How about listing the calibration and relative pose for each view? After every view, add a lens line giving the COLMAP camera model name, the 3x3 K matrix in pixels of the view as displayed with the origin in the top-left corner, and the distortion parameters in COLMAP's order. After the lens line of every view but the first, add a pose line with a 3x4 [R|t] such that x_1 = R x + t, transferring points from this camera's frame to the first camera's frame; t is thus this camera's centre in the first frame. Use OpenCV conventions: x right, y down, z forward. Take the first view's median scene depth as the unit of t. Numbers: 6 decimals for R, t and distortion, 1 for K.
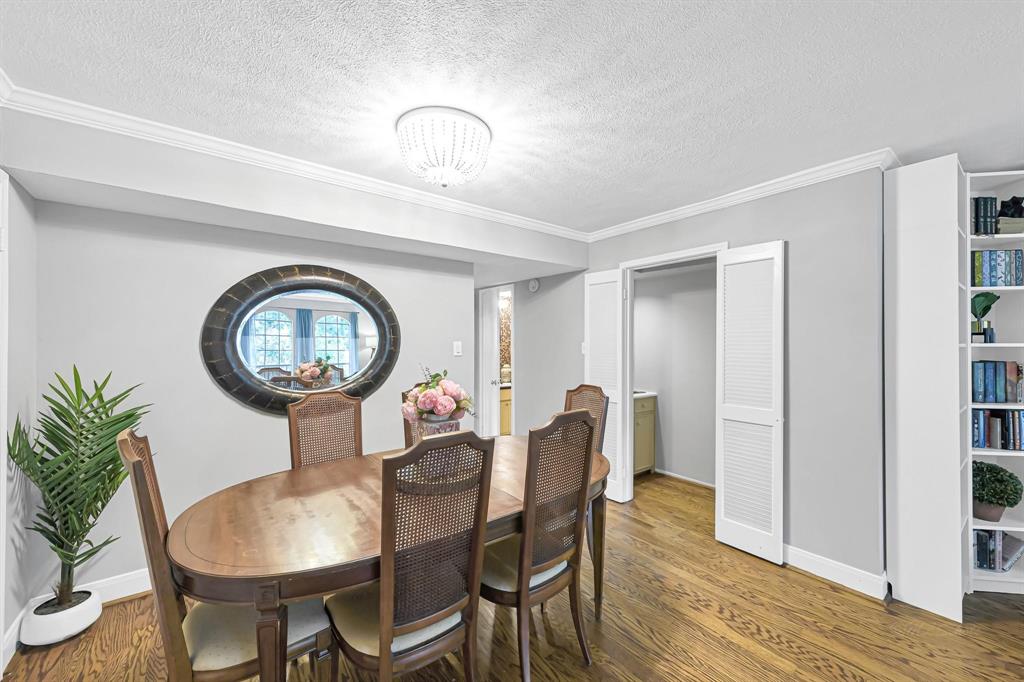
lens RADIAL K [[401.2, 0, 514.2], [0, 401.2, 342.5], [0, 0, 1]] dist [0.004402, -0.000876]
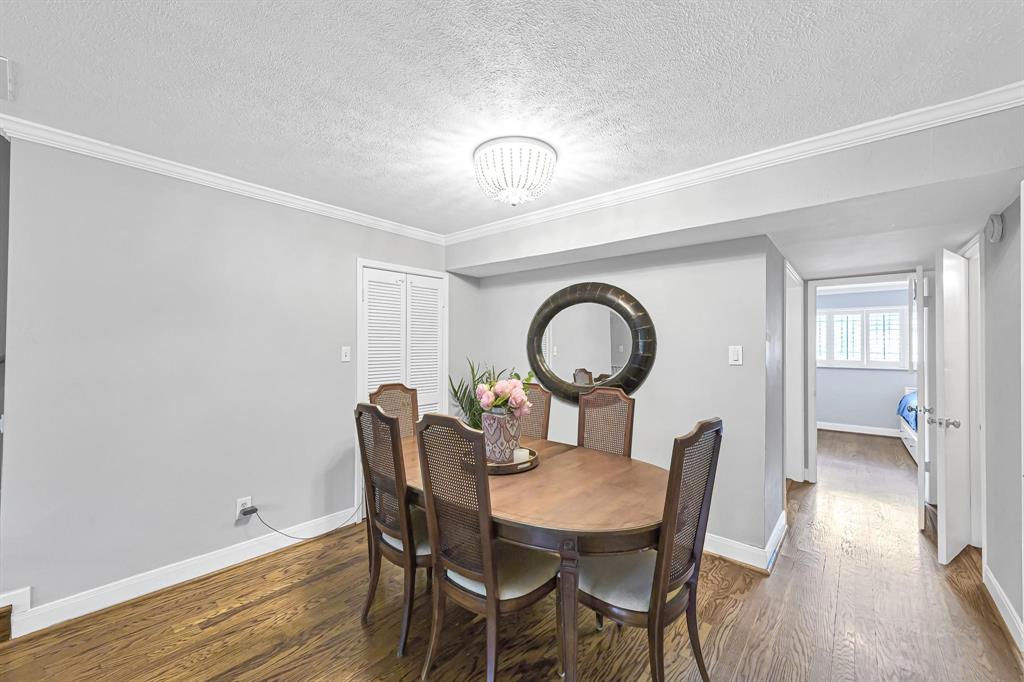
lens RADIAL K [[401.2, 0, 516.0], [0, 401.2, 343.8], [0, 0, 1]] dist [0.004402, -0.000876]
pose [[0.203494, -0.005563, -0.979060, 0.762254], [0.002100, 0.999984, -0.005245, -0.004063], [0.979074, -0.000988, 0.203503, 0.654627]]
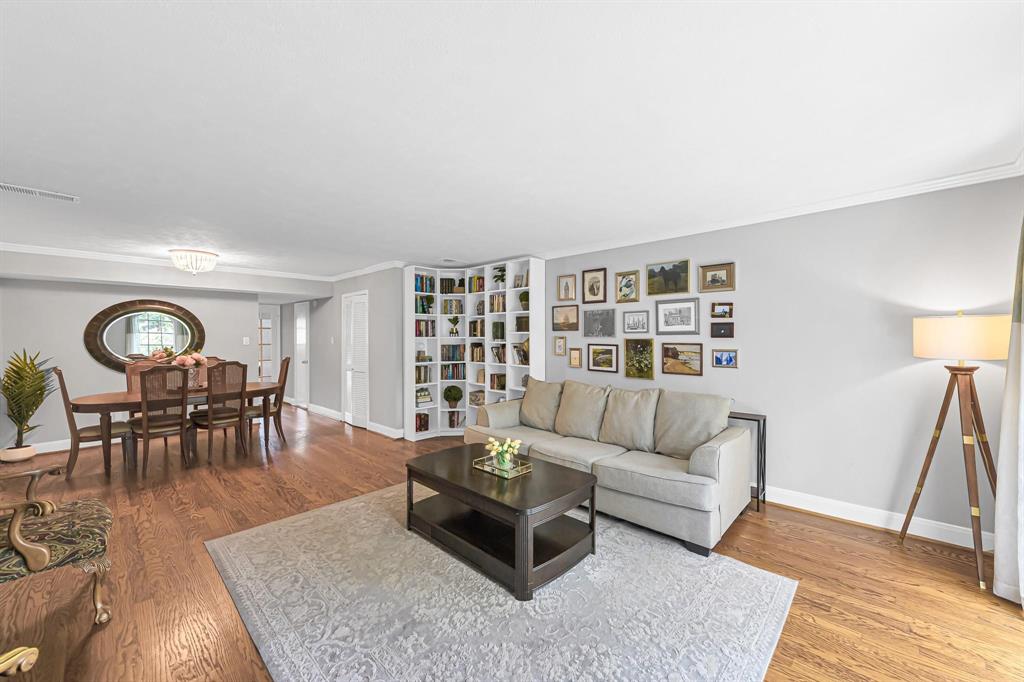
lens RADIAL K [[401.2, 0, 521.0], [0, 401.2, 342.9], [0, 0, 1]] dist [0.004402, -0.000876]
pose [[0.988426, -0.007572, 0.151512, 1.221883], [0.004956, 0.999832, 0.017641, -0.003400], [-0.151620, -0.016686, 0.988298, -1.500734]]
